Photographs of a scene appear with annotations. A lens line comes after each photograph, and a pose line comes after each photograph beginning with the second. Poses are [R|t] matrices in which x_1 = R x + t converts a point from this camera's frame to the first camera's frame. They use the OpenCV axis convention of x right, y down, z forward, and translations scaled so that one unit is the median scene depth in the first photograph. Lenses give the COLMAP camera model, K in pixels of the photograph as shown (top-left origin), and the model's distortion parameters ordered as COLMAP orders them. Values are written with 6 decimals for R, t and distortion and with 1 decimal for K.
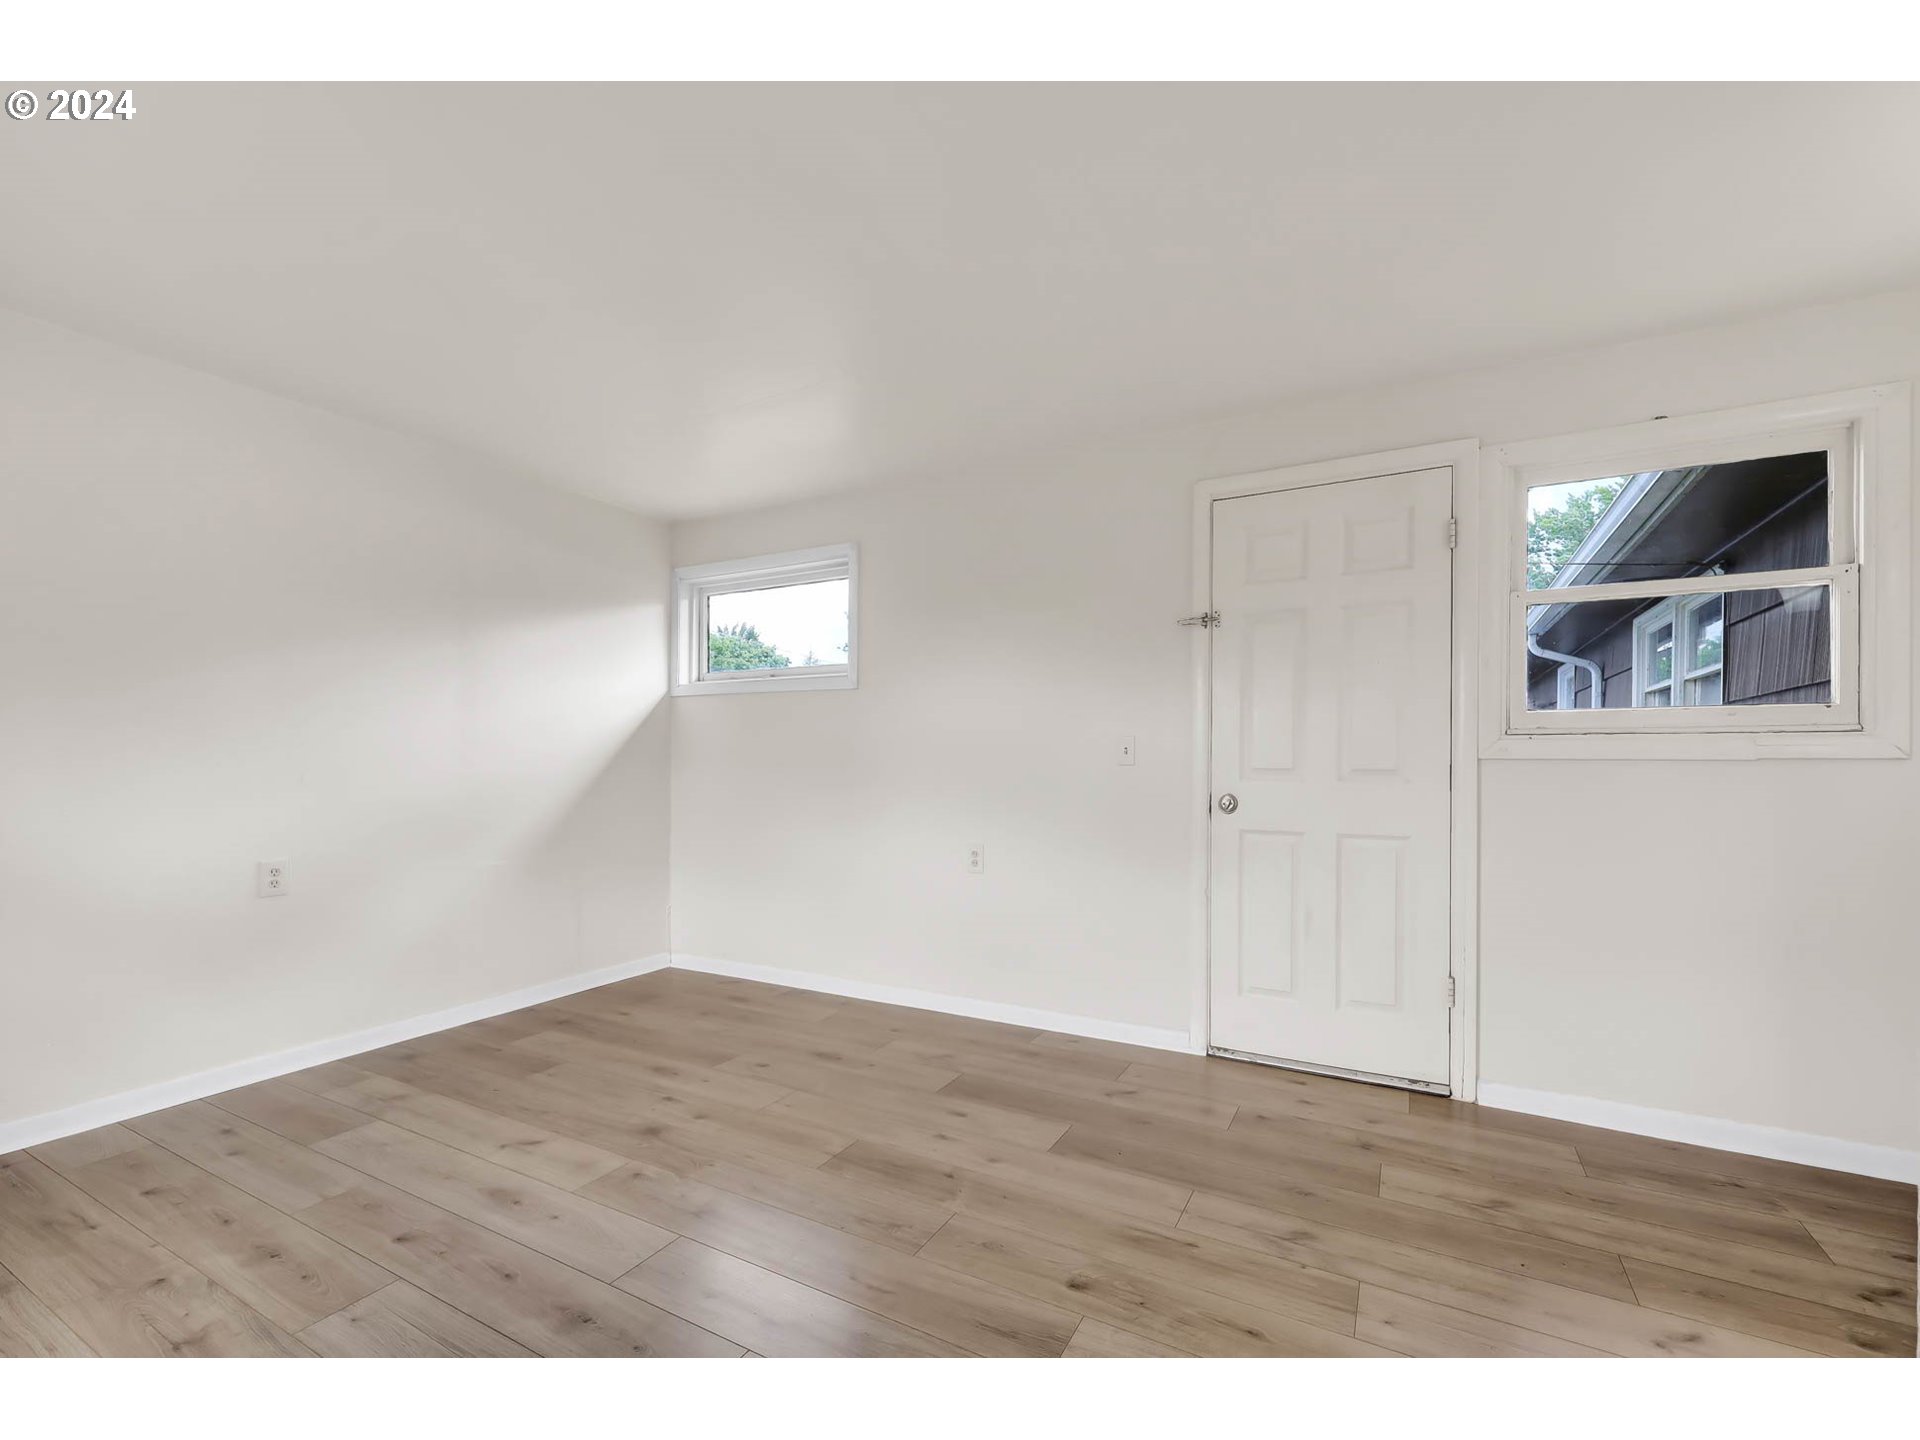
lens RADIAL K [[833.2, 0, 962.7], [0, 833.2, 728.4], [0, 0, 1]] dist [-0.003238, -0.000118]
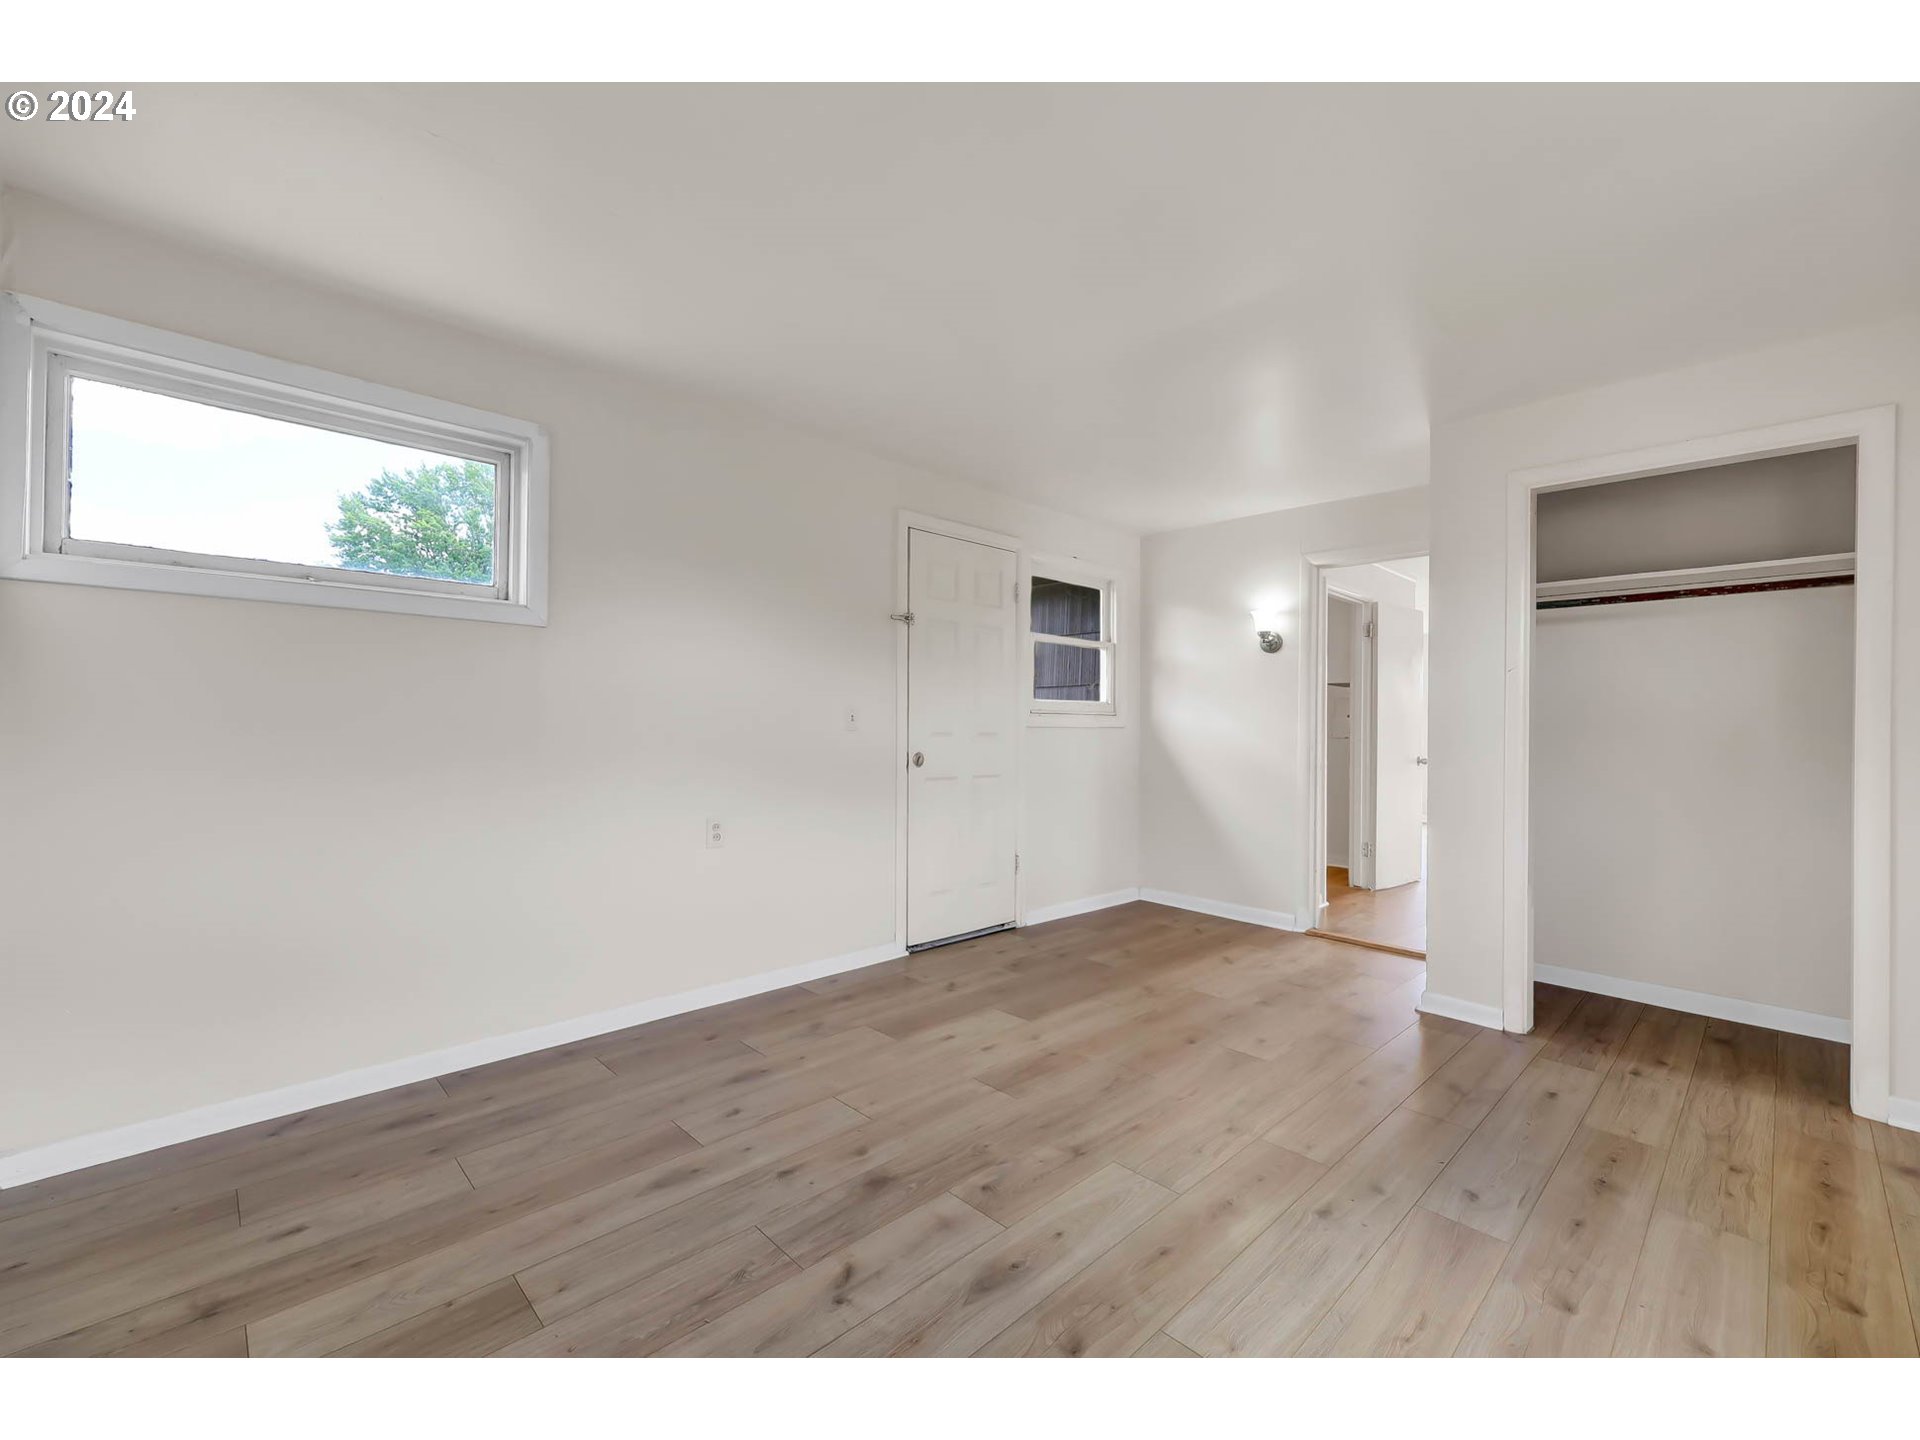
lens RADIAL K [[831.2, 0, 959.7], [0, 831.2, 678.9], [0, 0, 1]] dist [-0.000366, -0.000095]
pose [[0.272628, 0.052028, 0.960712, -1.095390], [-0.048553, 0.998008, -0.040270, 0.014092], [-0.960894, -0.035667, 0.274611, 0.668236]]
